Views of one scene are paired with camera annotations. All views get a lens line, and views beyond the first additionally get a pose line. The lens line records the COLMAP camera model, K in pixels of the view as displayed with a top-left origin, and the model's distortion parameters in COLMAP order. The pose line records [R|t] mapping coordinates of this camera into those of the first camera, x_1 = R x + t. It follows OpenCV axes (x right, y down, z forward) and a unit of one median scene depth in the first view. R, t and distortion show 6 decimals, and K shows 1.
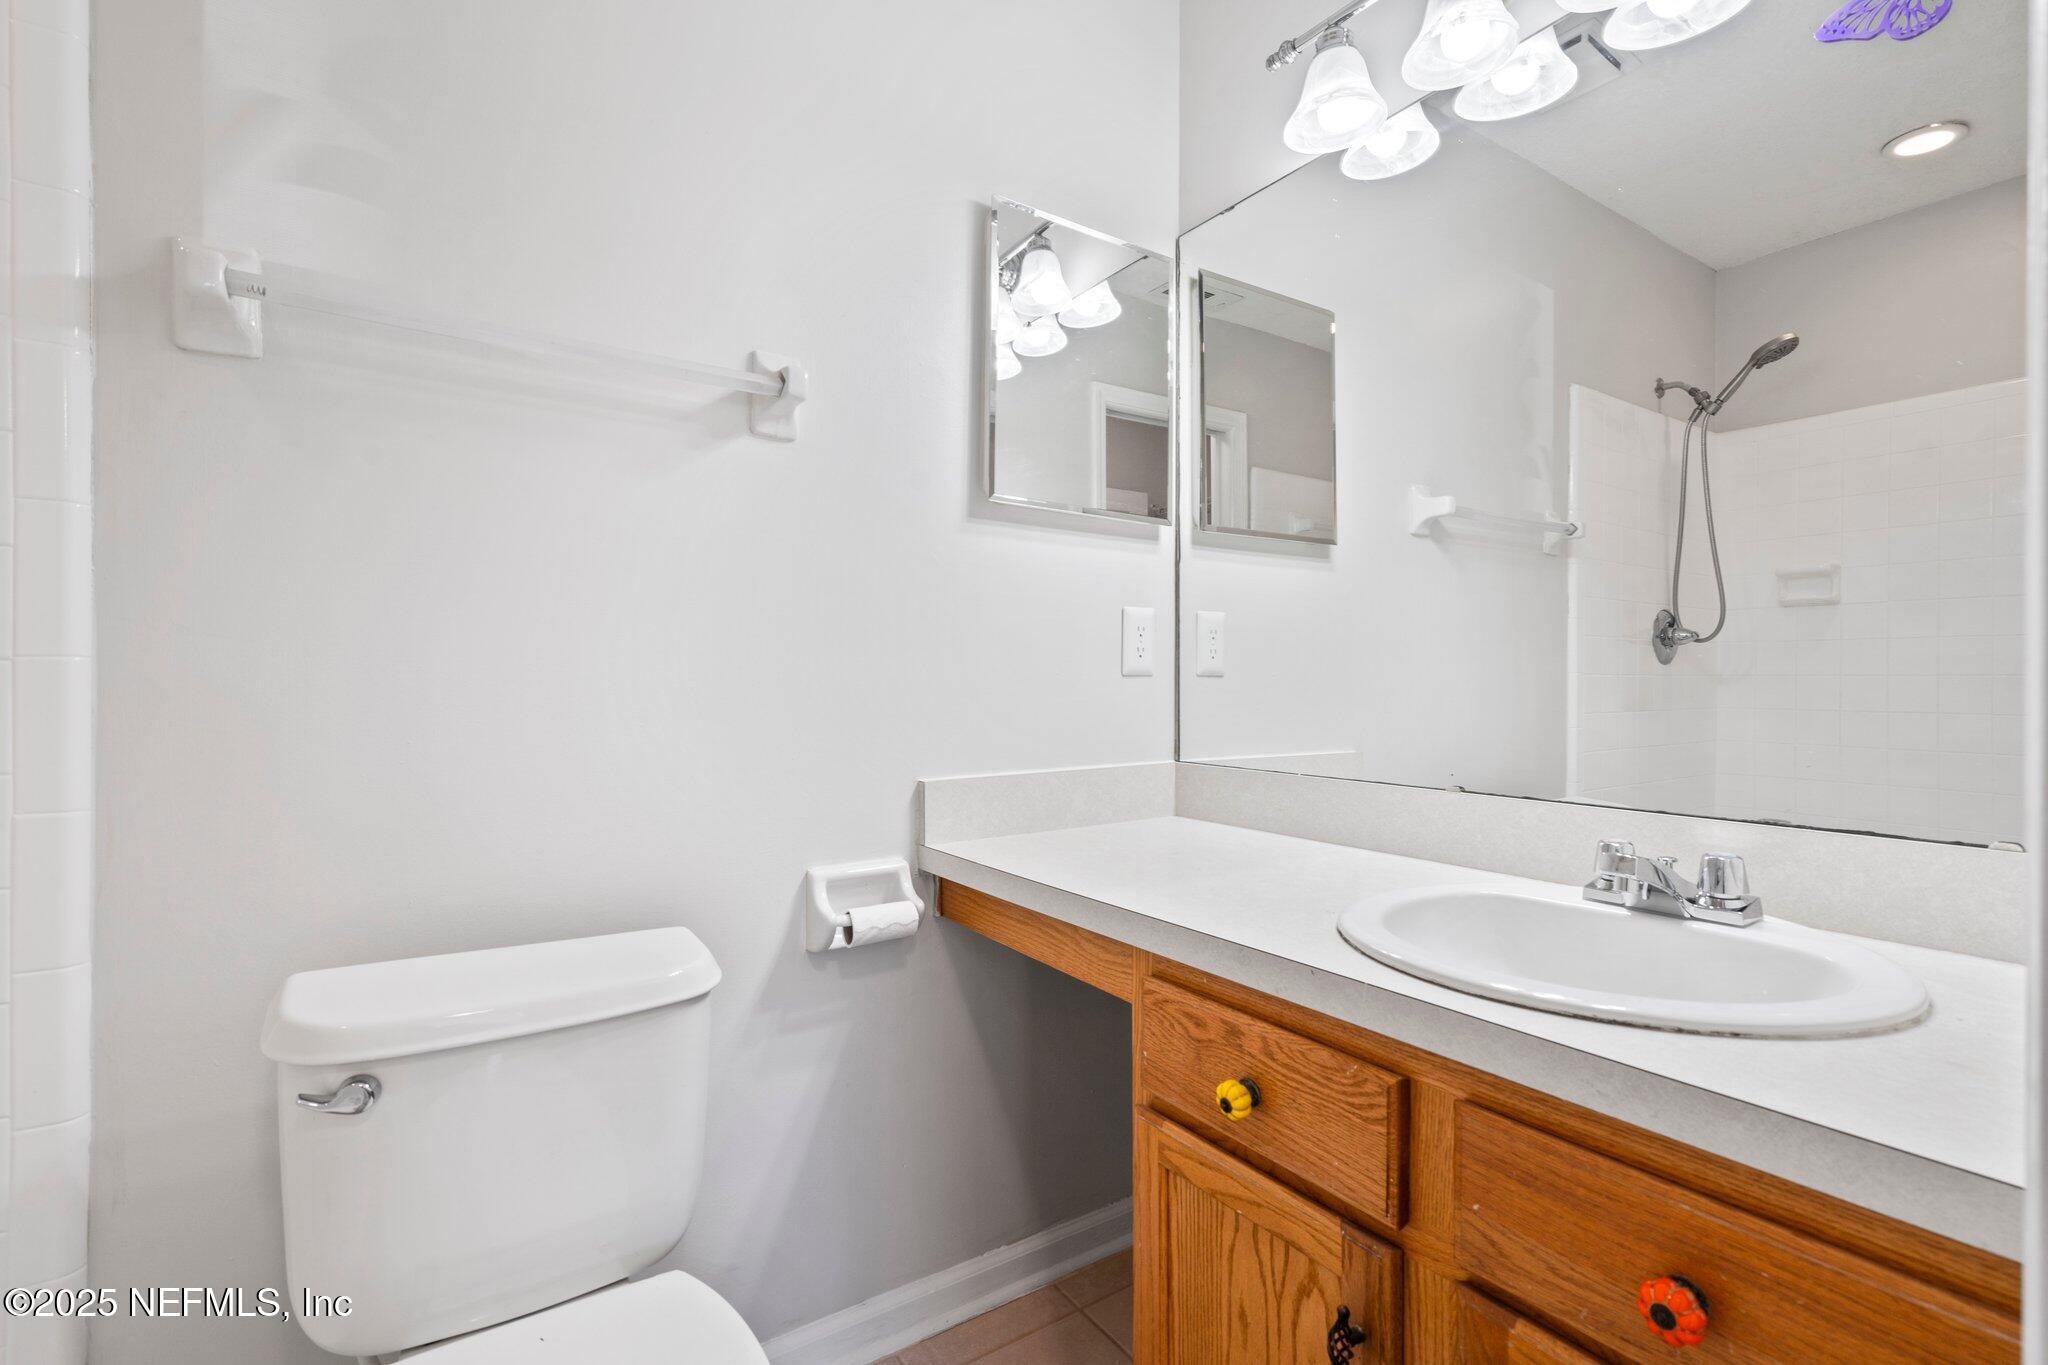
lens RADIAL K [[923.0, 0, 1024.0], [0, 923.0, 682.5], [0, 0, 1]] dist [-0.002787, 0.000824]
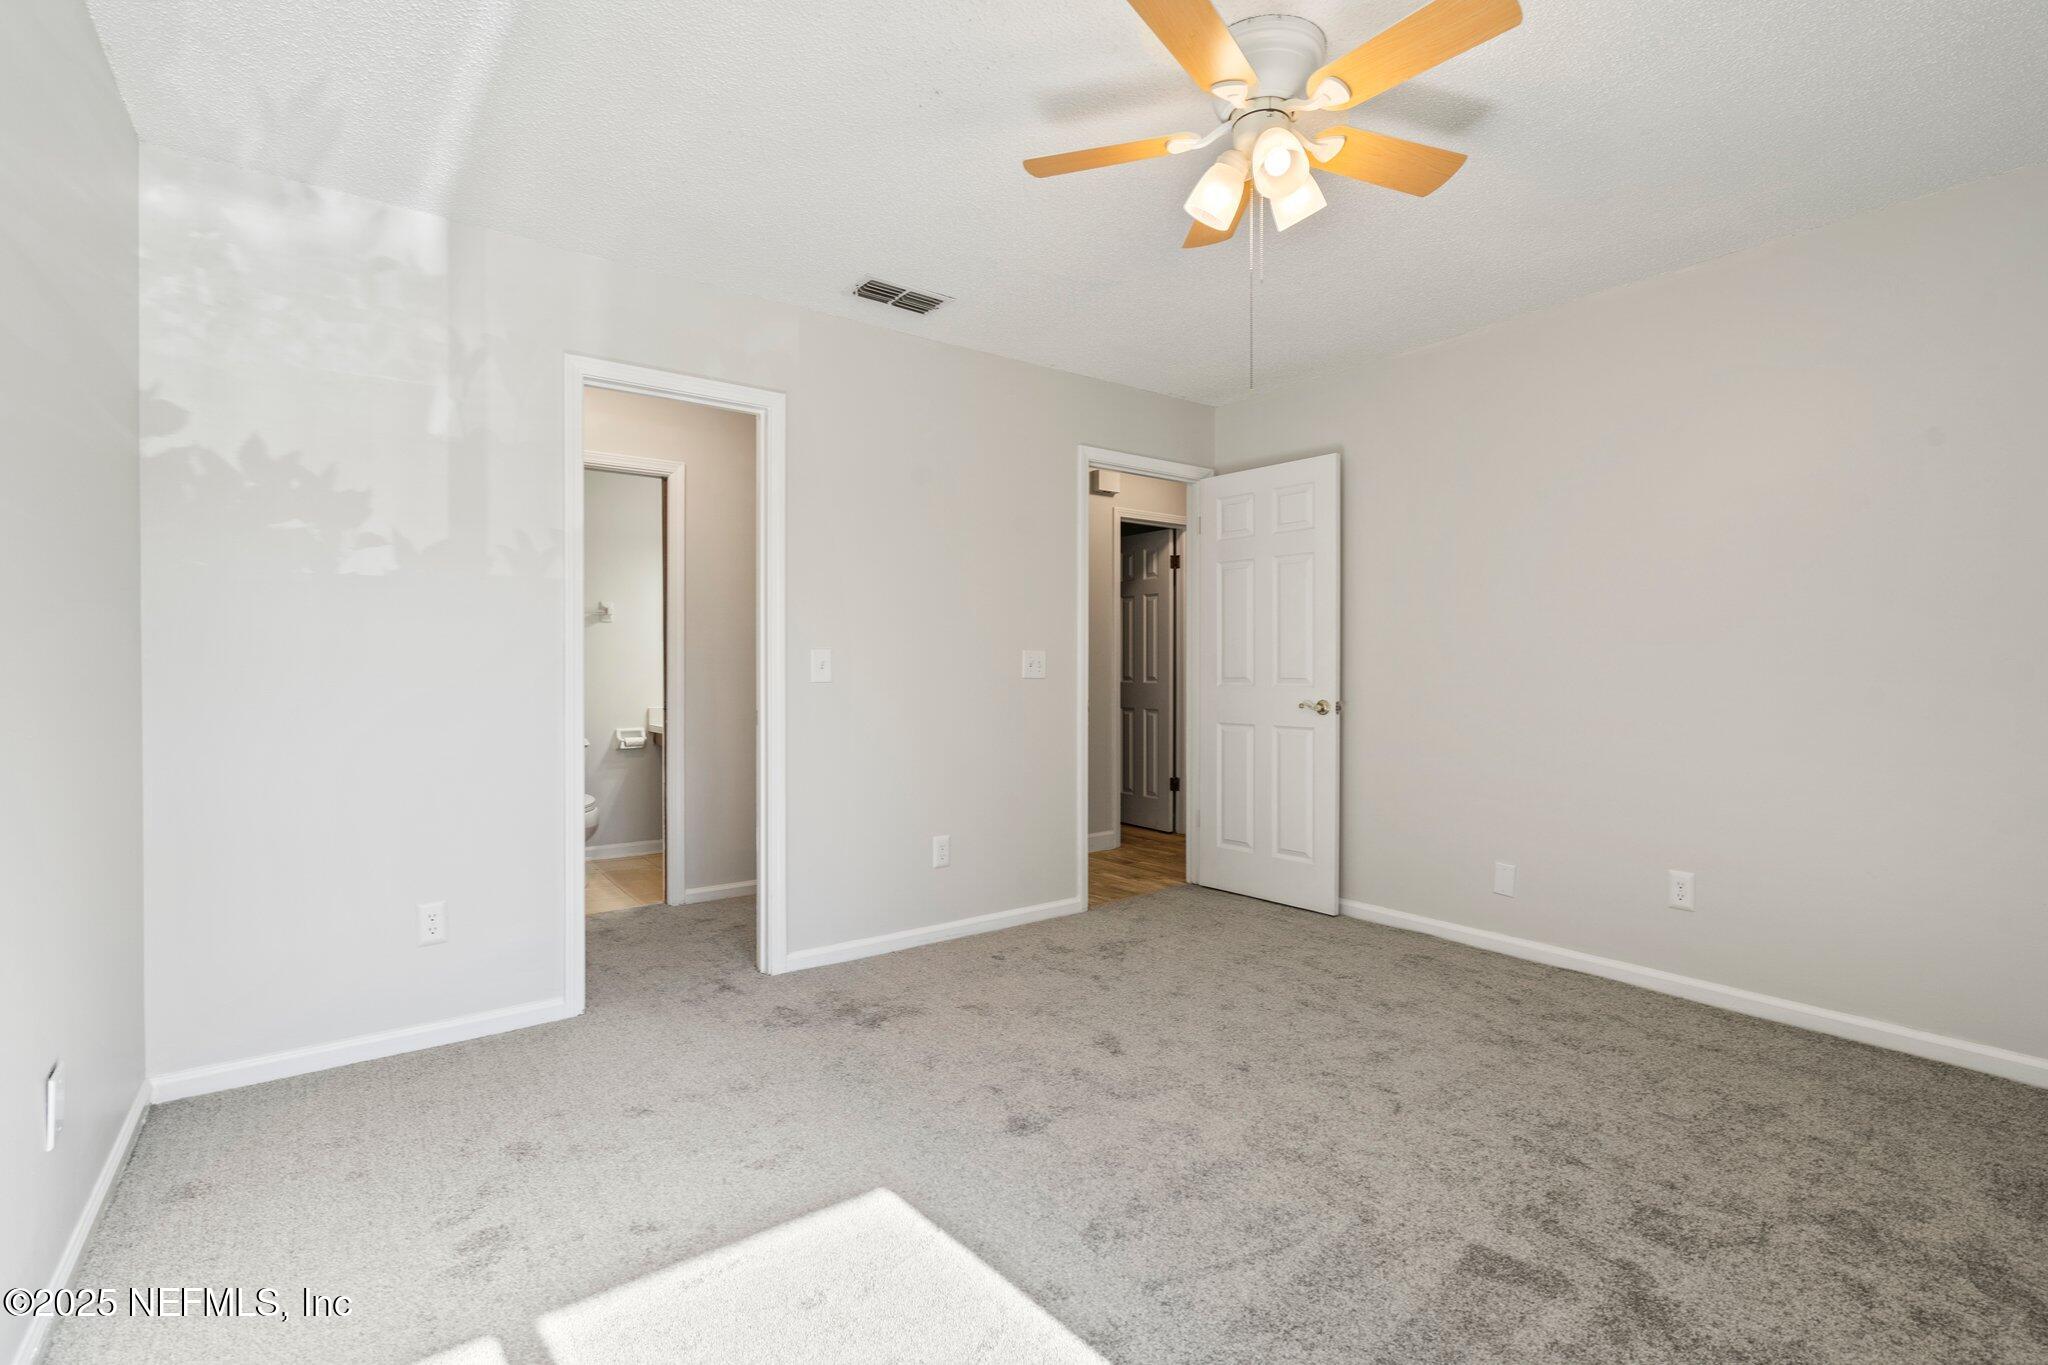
lens RADIAL K [[923.0, 0, 1024.0], [0, 923.0, 682.5], [0, 0, 1]] dist [-0.002787, 0.000824]
pose [[0.998695, -0.000510, 0.051071, 1.803920], [-0.000043, 0.999941, 0.010838, -0.053615], [-0.051073, -0.010826, 0.998636, -4.177449]]
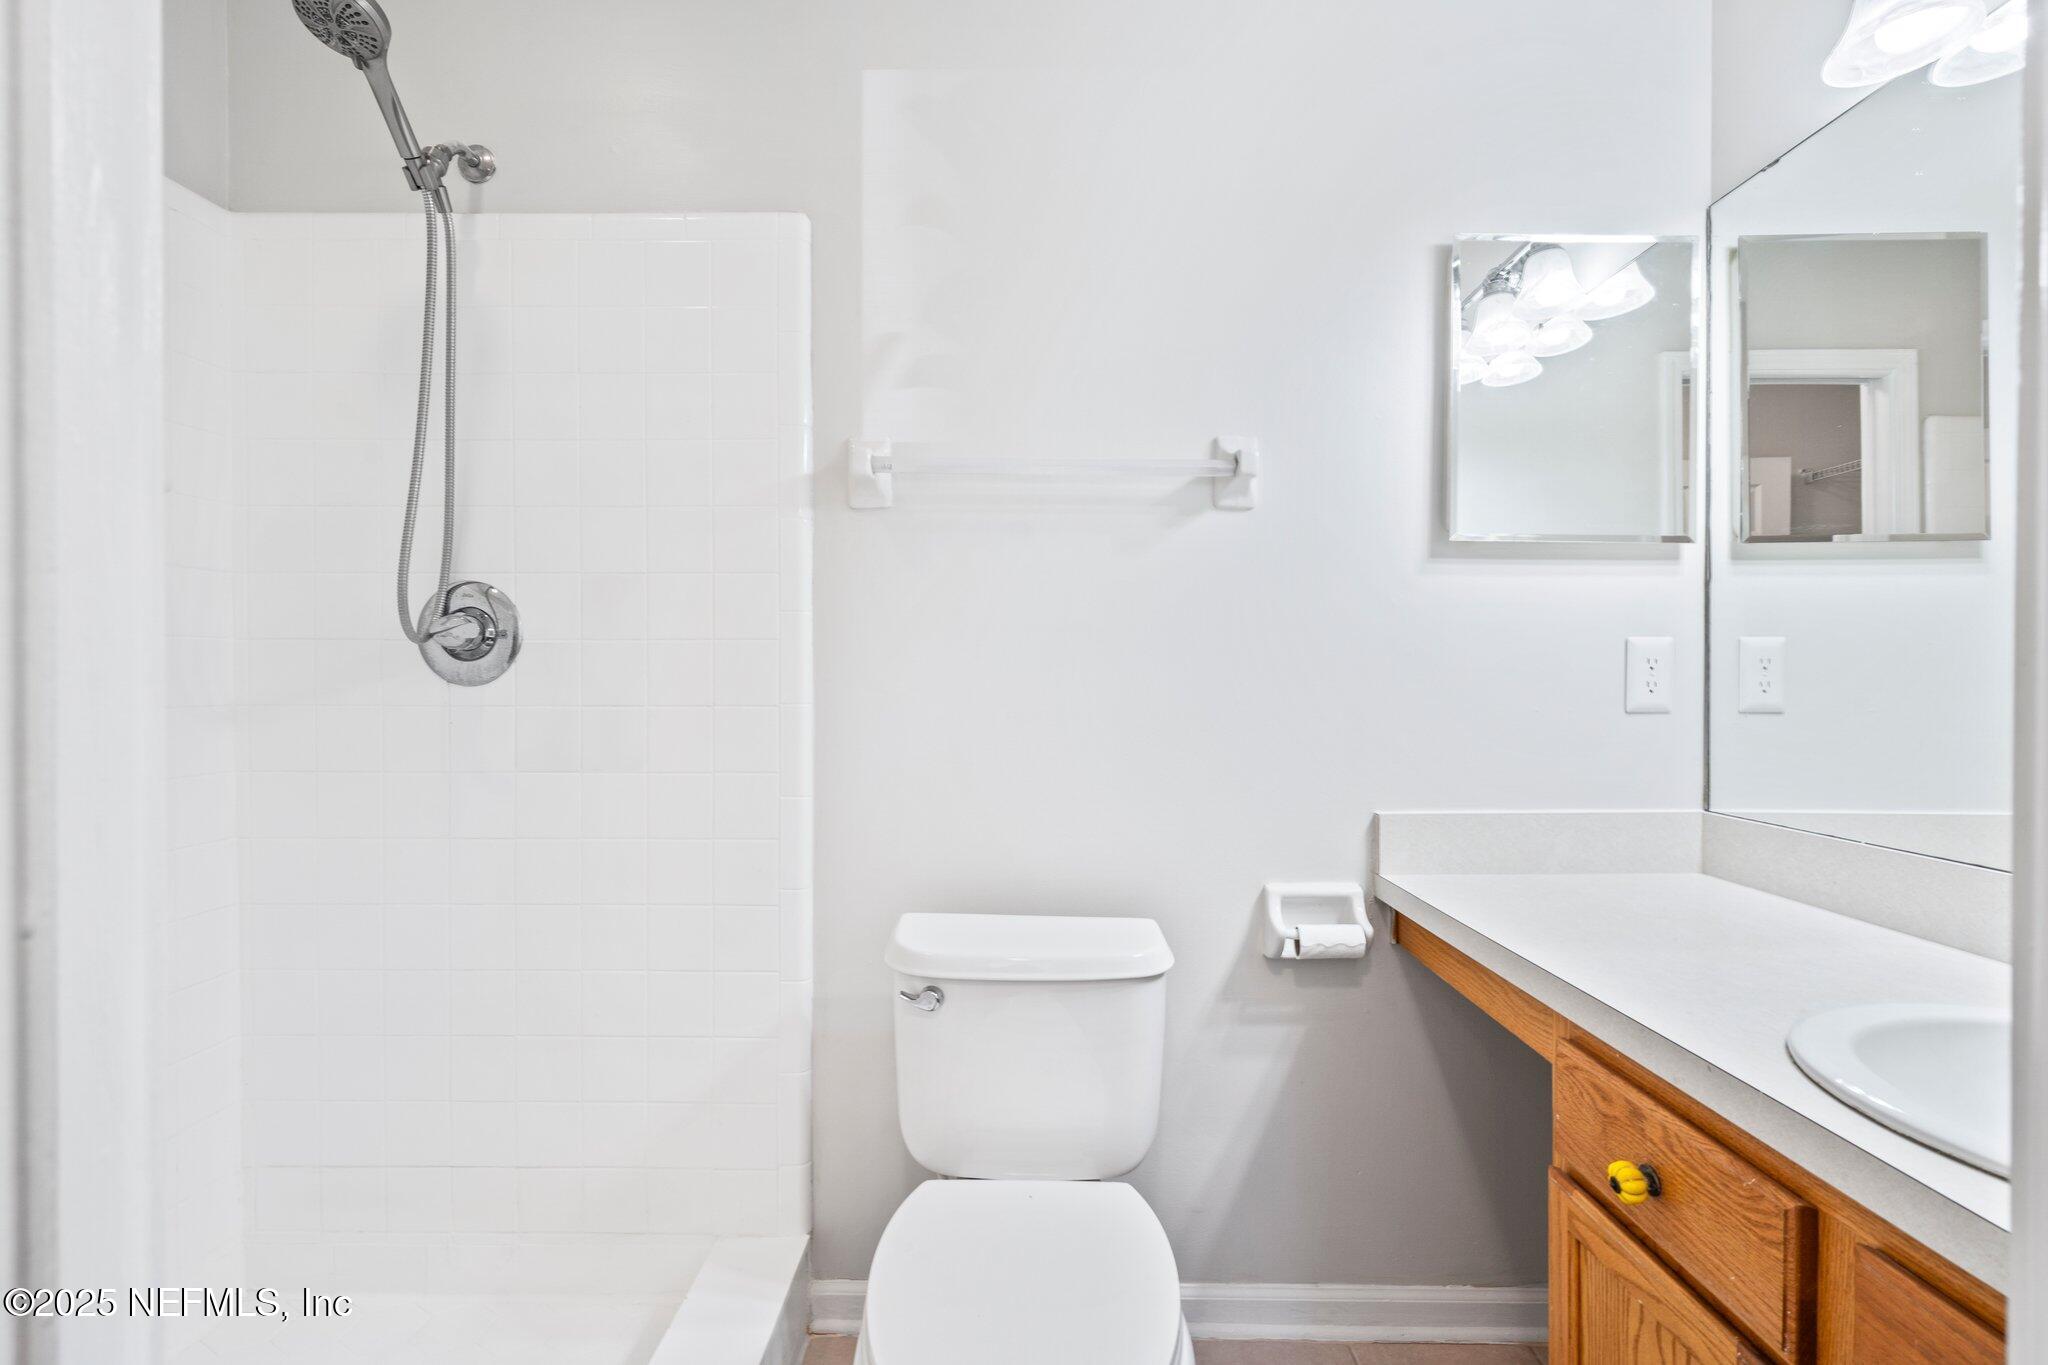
lens RADIAL K [[923.0, 0, 1024.0], [0, 923.0, 682.5], [0, 0, 1]] dist [-0.002787, 0.000824]
pose [[0.824167, 0.003150, -0.566338, 0.222834], [-0.000567, 0.999989, 0.004736, -0.069108], [0.566346, -0.003582, 0.824160, -0.139726]]
